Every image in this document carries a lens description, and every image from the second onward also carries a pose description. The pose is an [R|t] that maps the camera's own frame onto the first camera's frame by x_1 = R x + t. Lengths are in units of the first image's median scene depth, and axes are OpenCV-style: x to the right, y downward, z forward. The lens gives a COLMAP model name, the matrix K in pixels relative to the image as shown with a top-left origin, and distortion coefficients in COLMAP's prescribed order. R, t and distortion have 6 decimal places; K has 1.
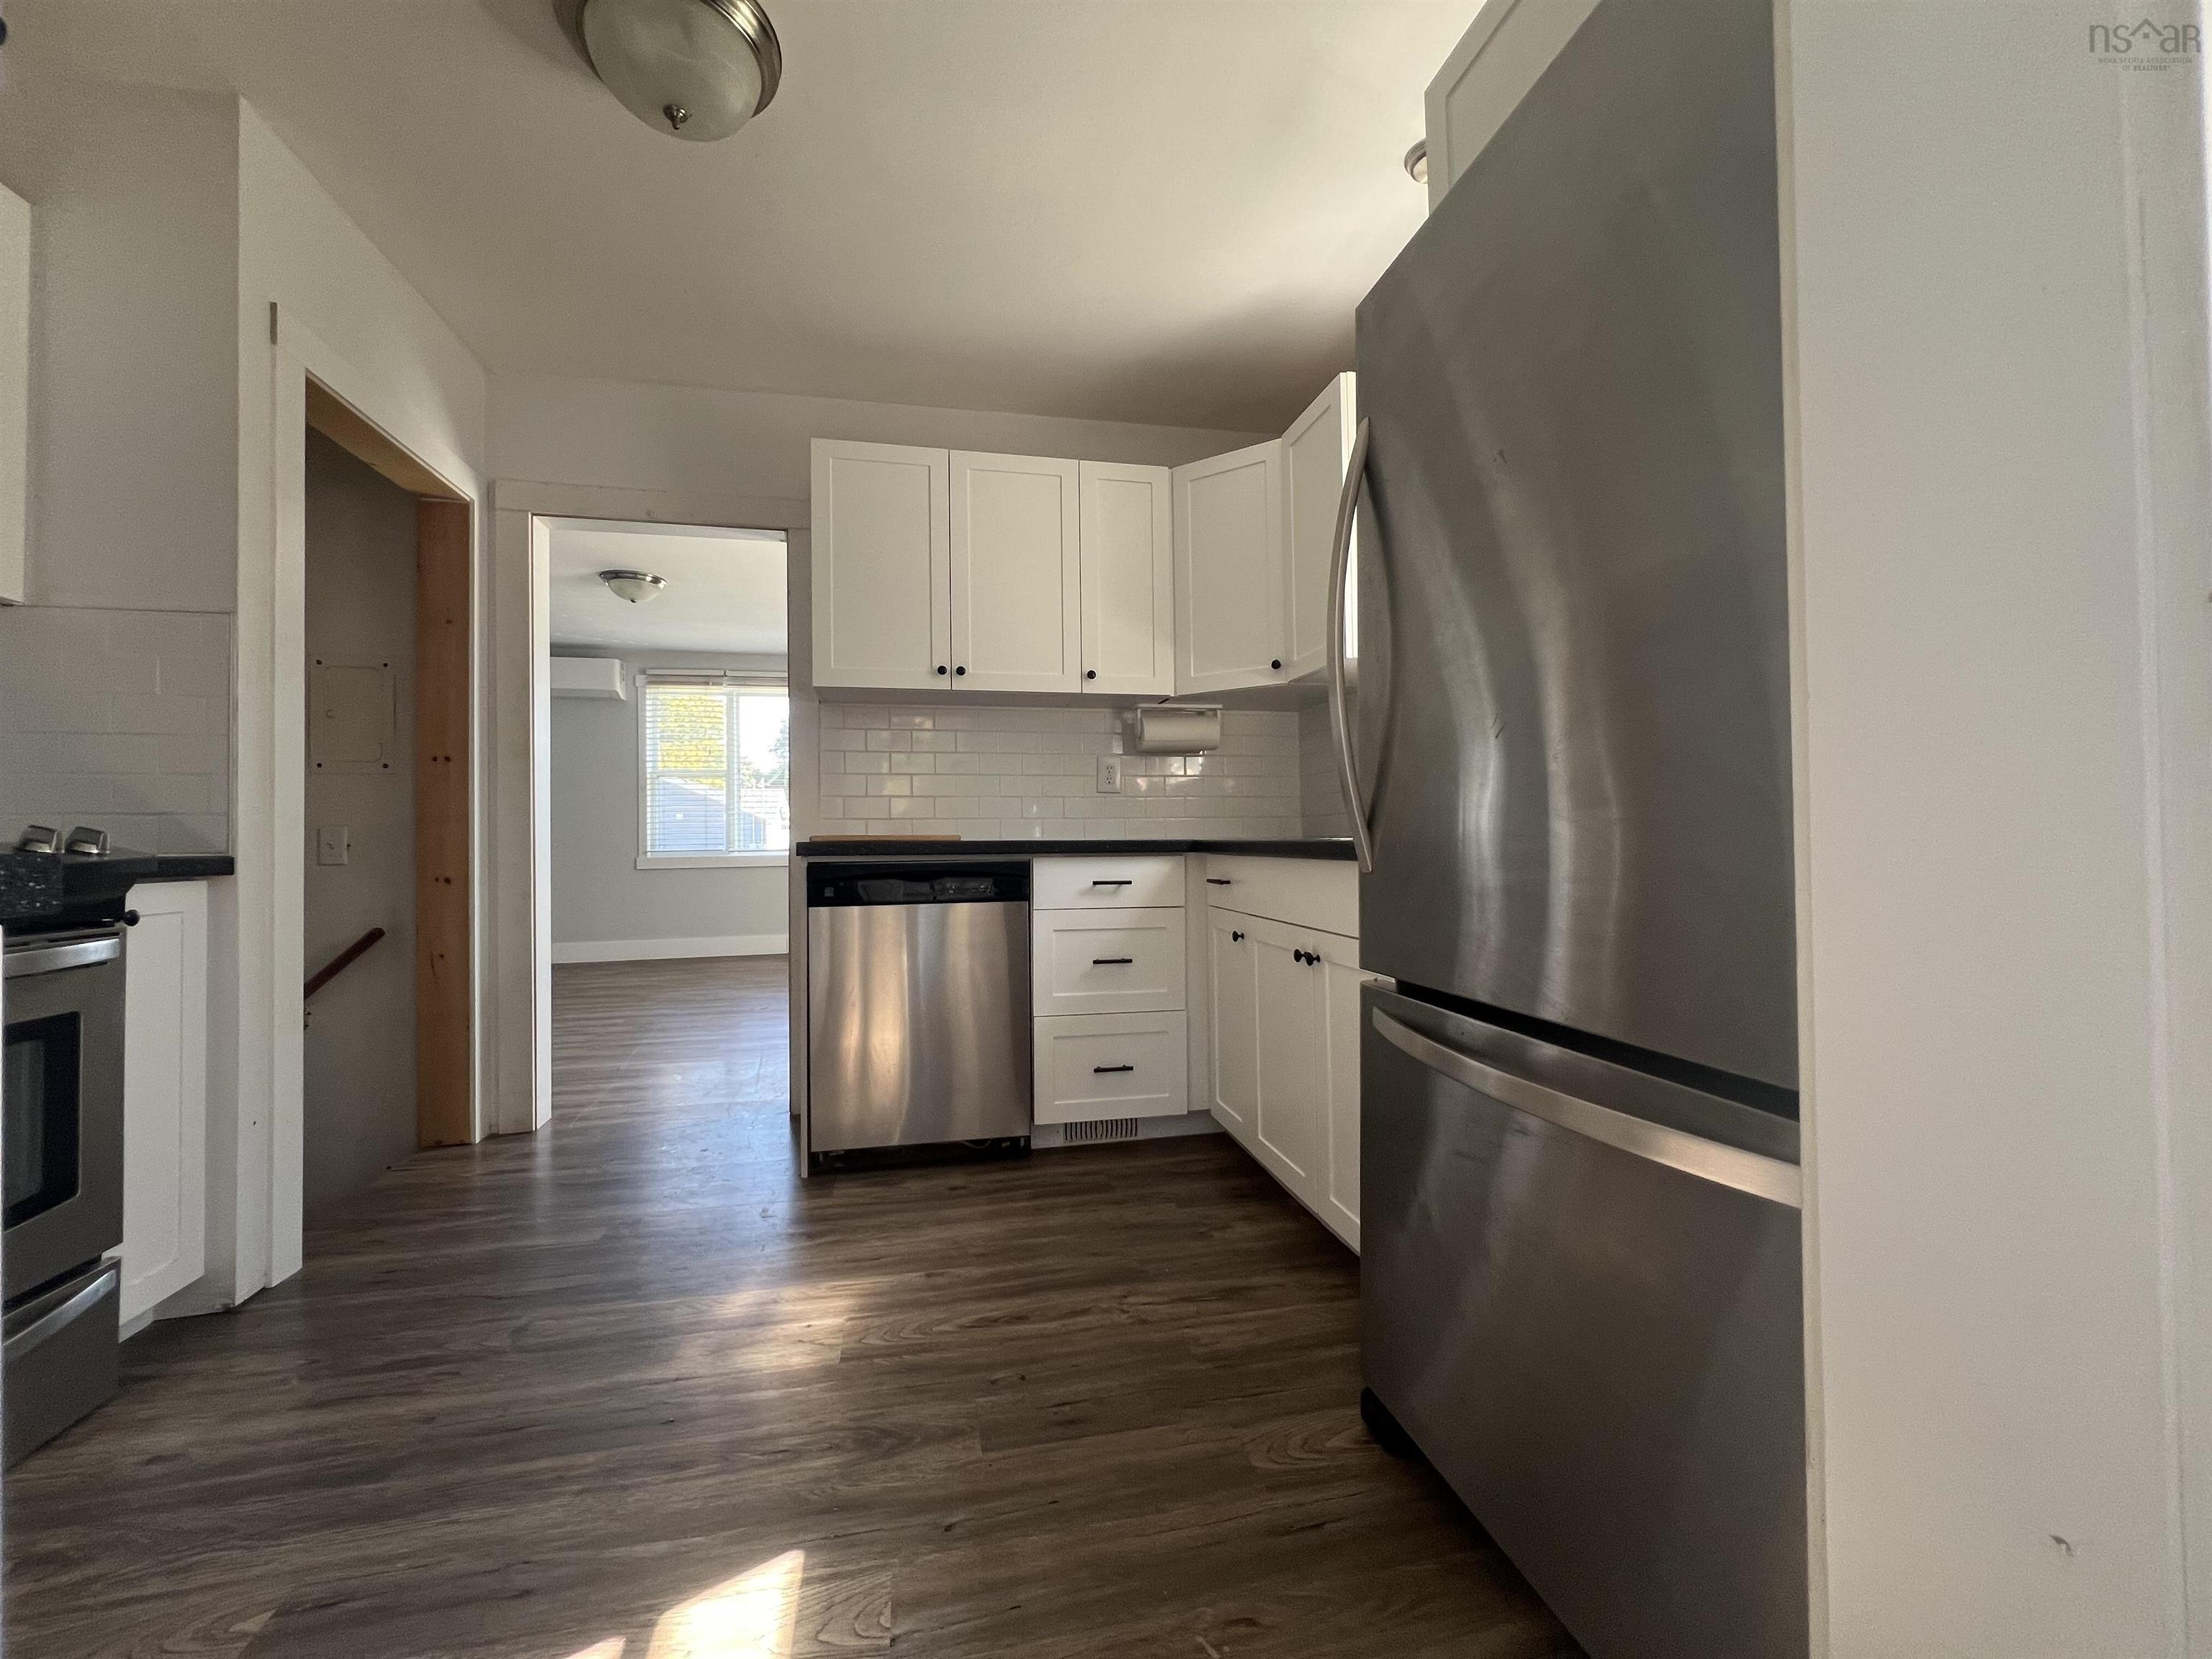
lens RADIAL K [[869.3, 0, 1101.4], [0, 869.3, 826.4], [0, 0, 1]] dist [-0.003971, 0.000818]
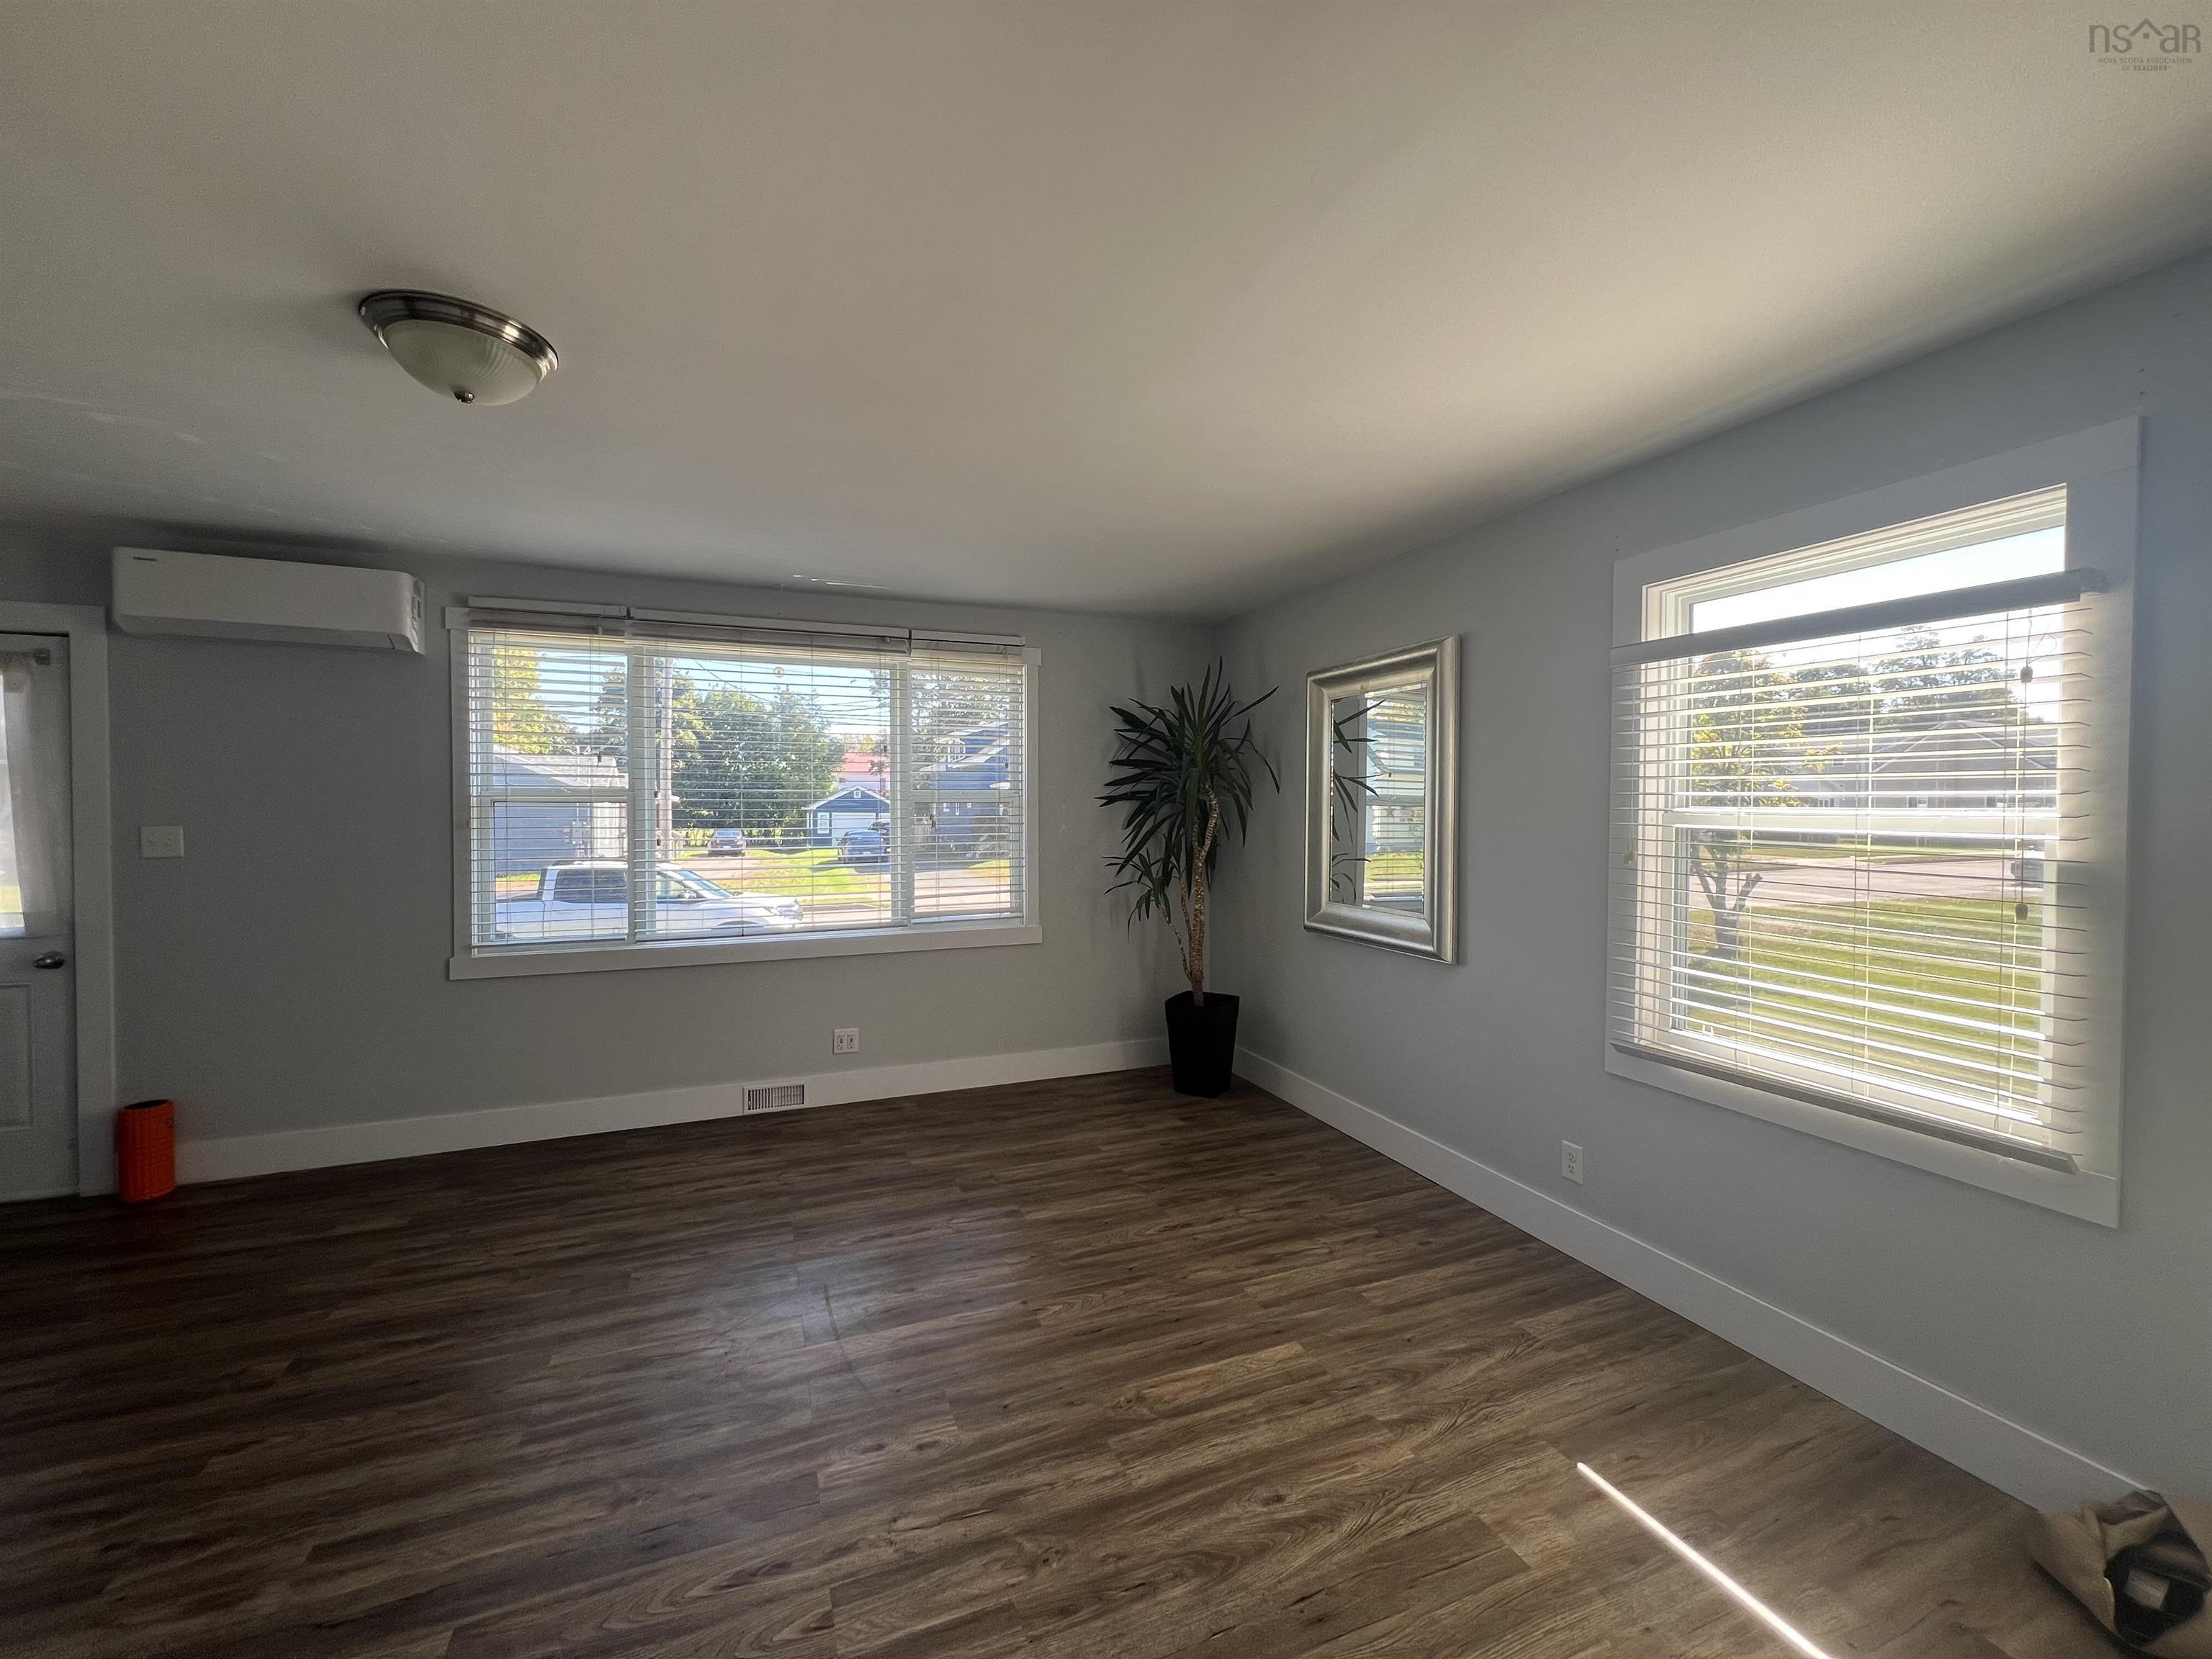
lens RADIAL K [[869.3, 0, 1101.4], [0, 869.3, 827.7], [0, 0, 1]] dist [-0.003971, 0.000818]
pose [[0.985107, 0.014360, 0.171343, -0.115330], [-0.020877, 0.999123, 0.036290, -0.033721], [-0.170671, -0.039327, 0.984543, 0.202924]]
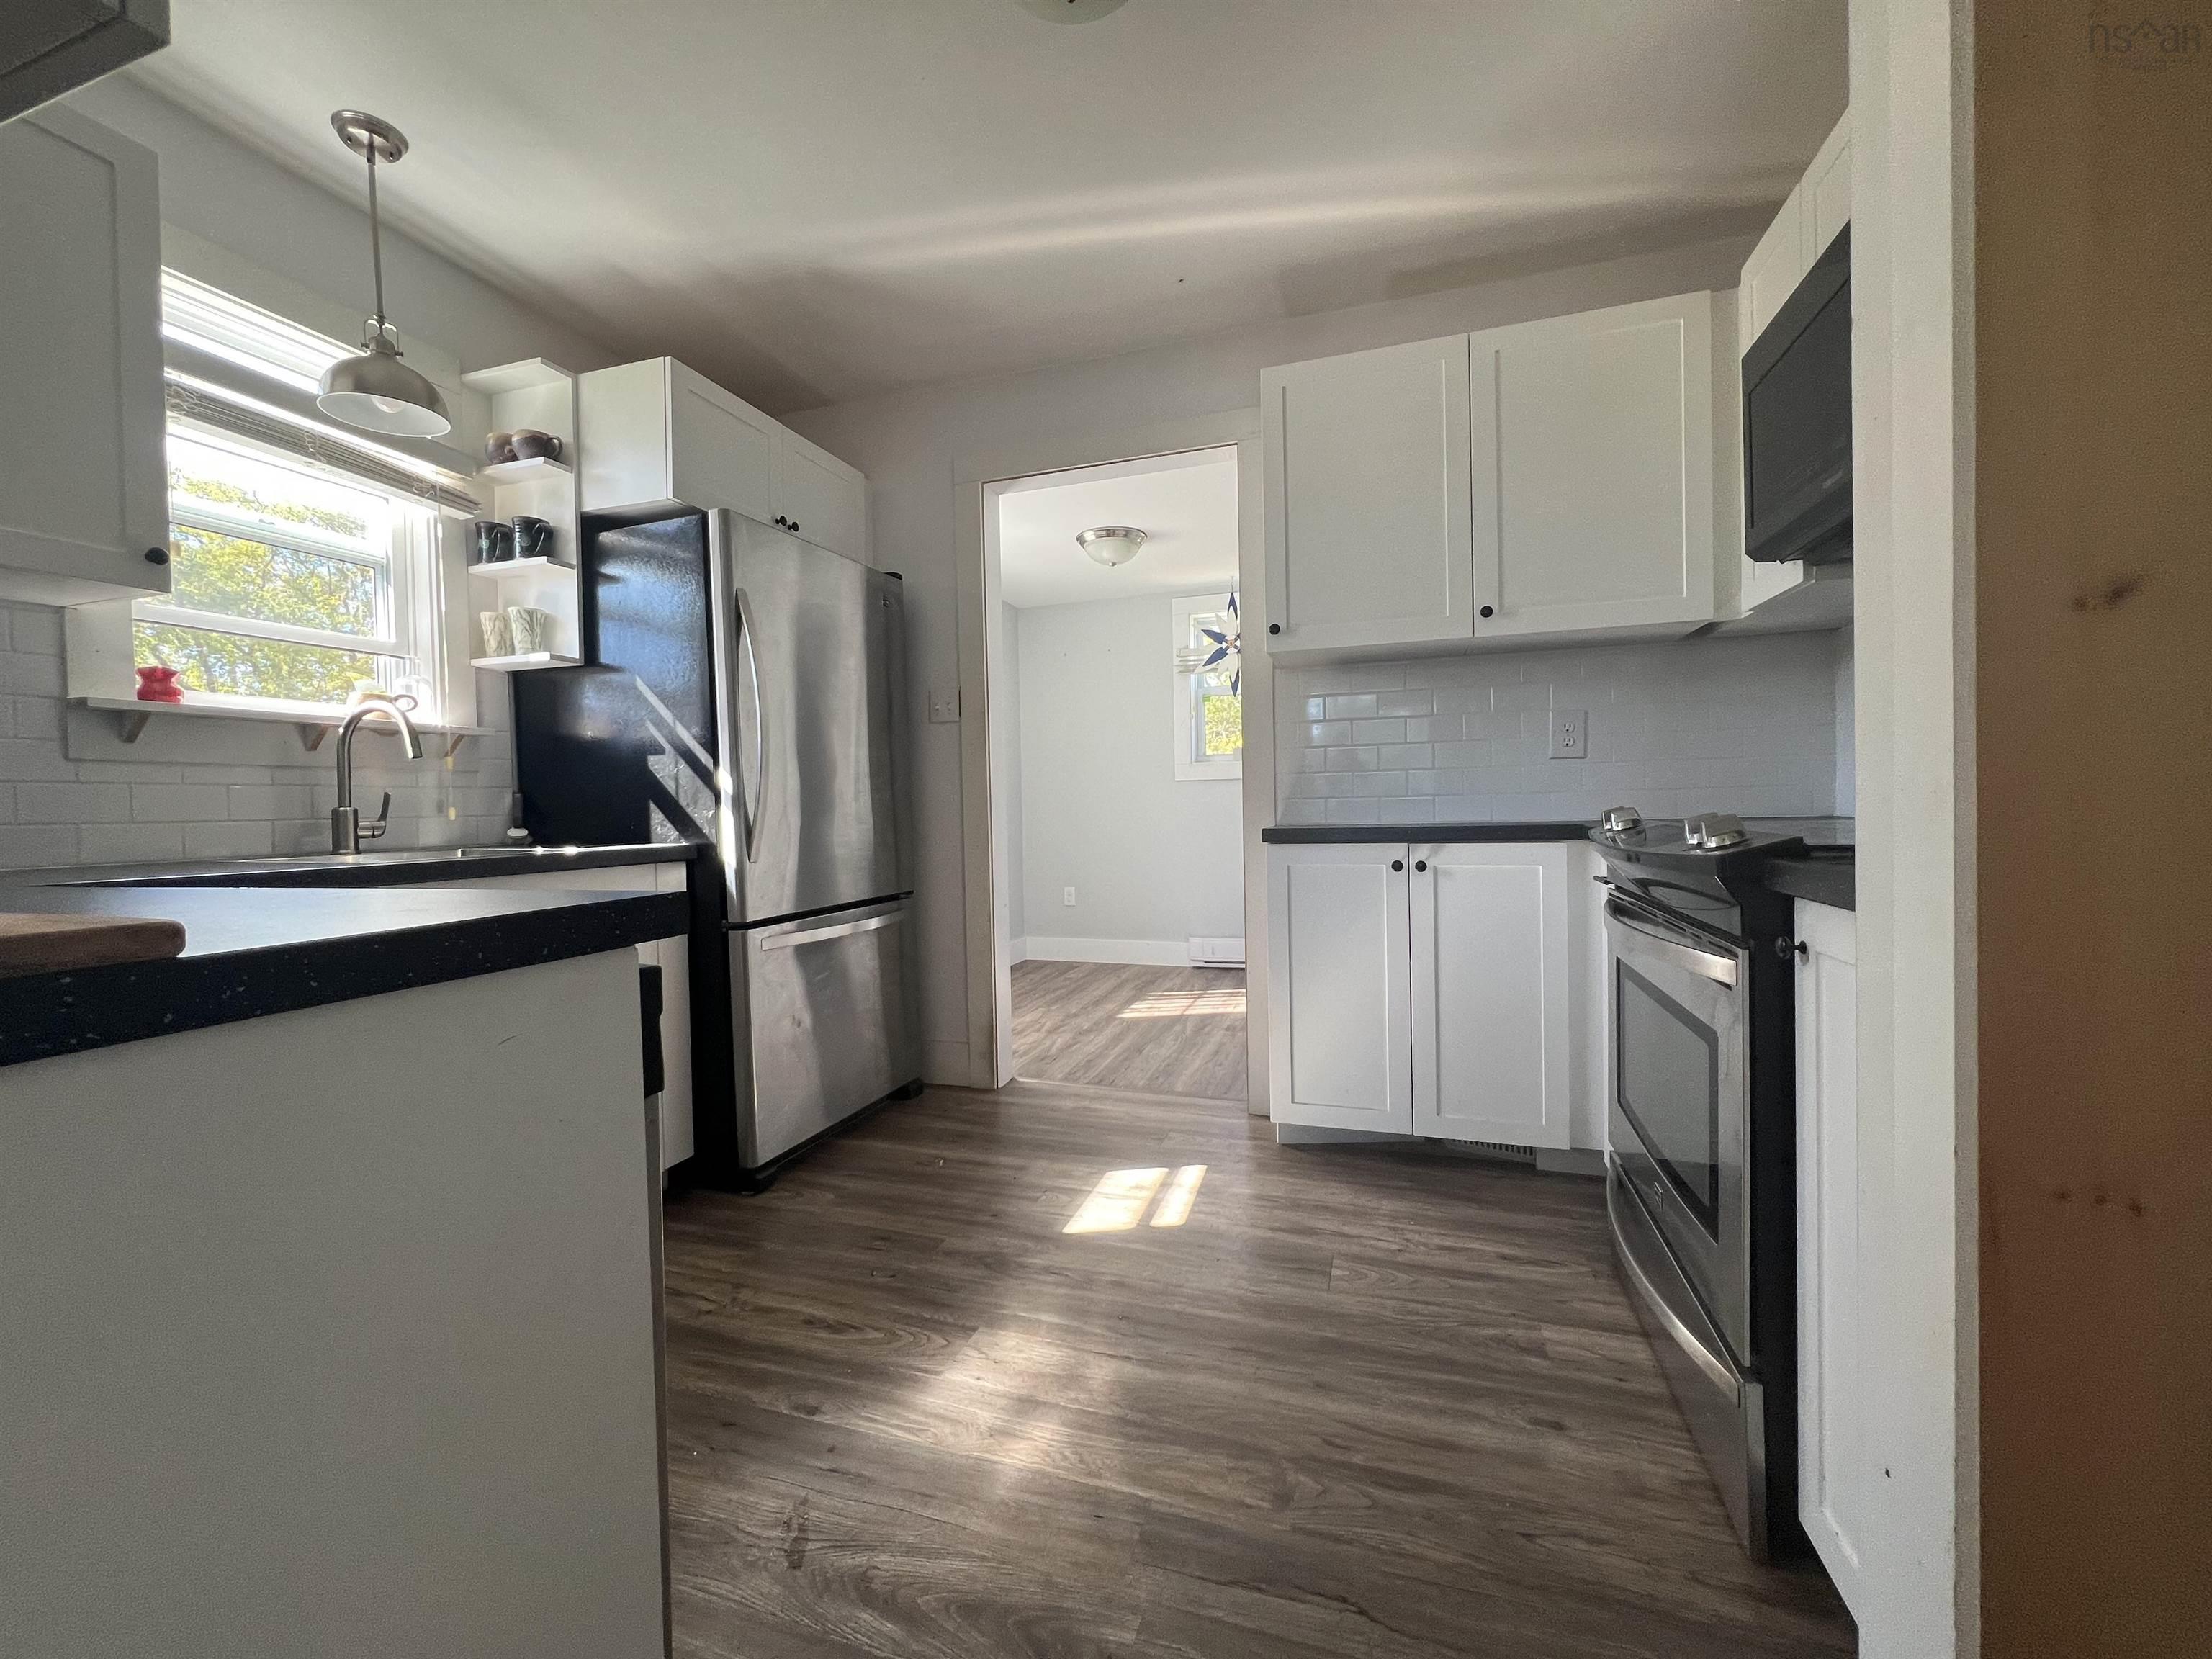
lens RADIAL K [[869.3, 0, 1110.9], [0, 869.3, 826.0], [0, 0, 1]] dist [-0.003971, 0.000818]
pose [[-0.863446, 0.018831, 0.504090, -1.213735], [0.022202, 0.999753, 0.000682, -0.000632], [-0.503953, 0.011781, -0.863651, 2.242354]]
